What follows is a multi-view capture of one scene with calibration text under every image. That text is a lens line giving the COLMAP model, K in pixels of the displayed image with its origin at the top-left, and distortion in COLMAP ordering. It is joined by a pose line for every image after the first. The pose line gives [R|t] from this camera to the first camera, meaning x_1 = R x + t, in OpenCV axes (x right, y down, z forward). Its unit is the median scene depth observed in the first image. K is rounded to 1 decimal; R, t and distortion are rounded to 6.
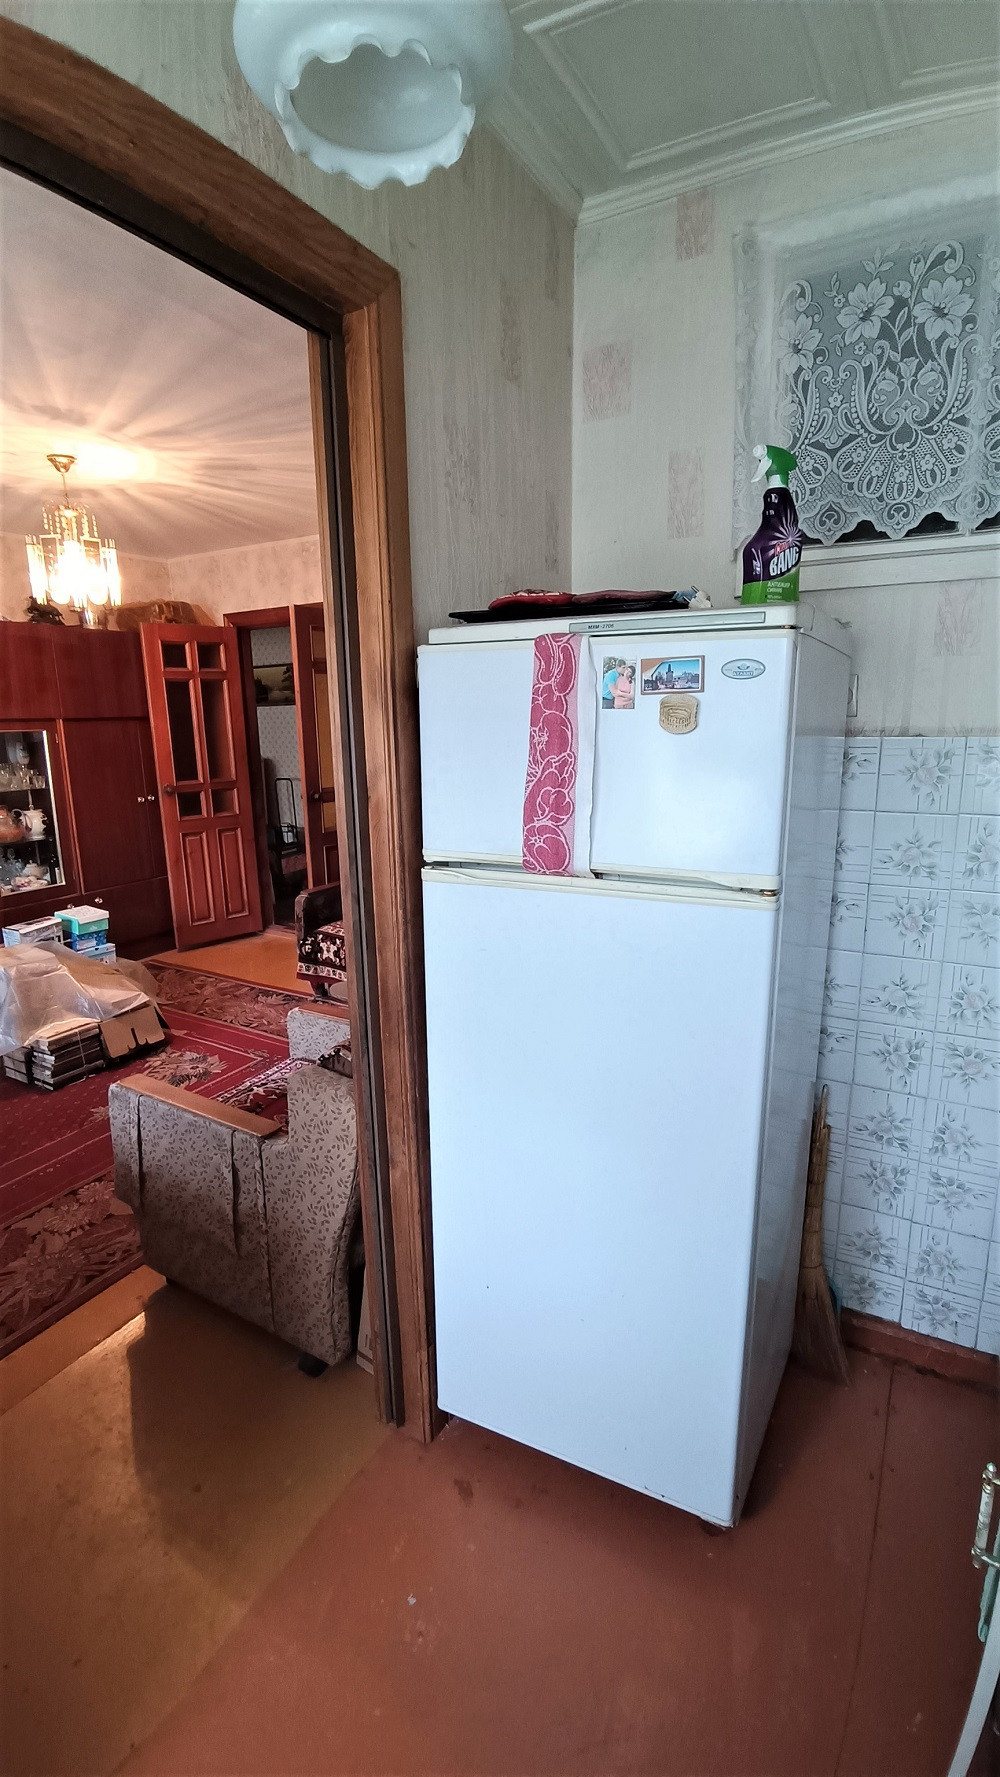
lens RADIAL K [[791.7, 0, 553.7], [0, 791.7, 893.1], [0, 0, 1]] dist [-0.022249, -0.000842]
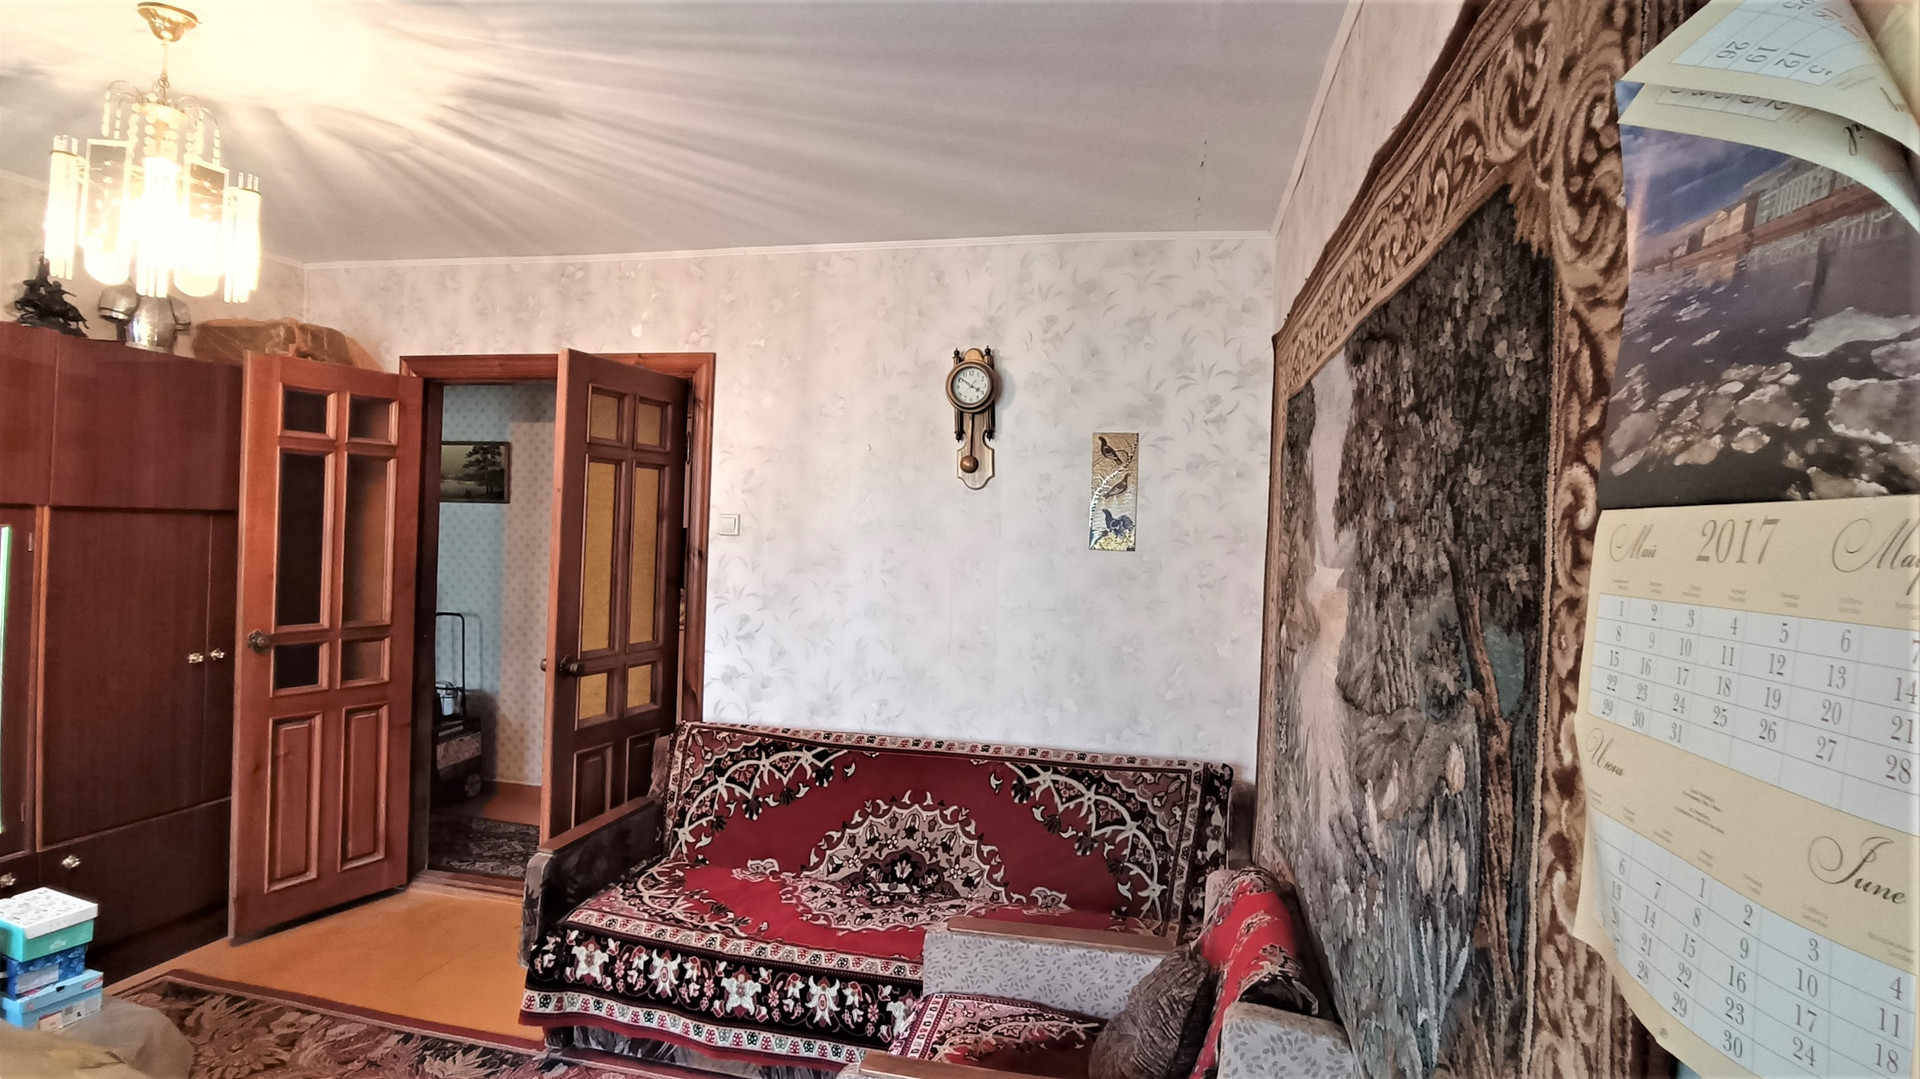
lens RADIAL K [[855.4, 0, 960.0], [0, 855.4, 539.5], [0, 0, 1]] dist [-0.022249, -0.000842]
pose [[0.954405, 0.049984, 0.294301, -0.209089], [0.011835, 0.978771, -0.204617, -0.079232], [-0.298281, 0.198770, 0.933552, 0.304776]]
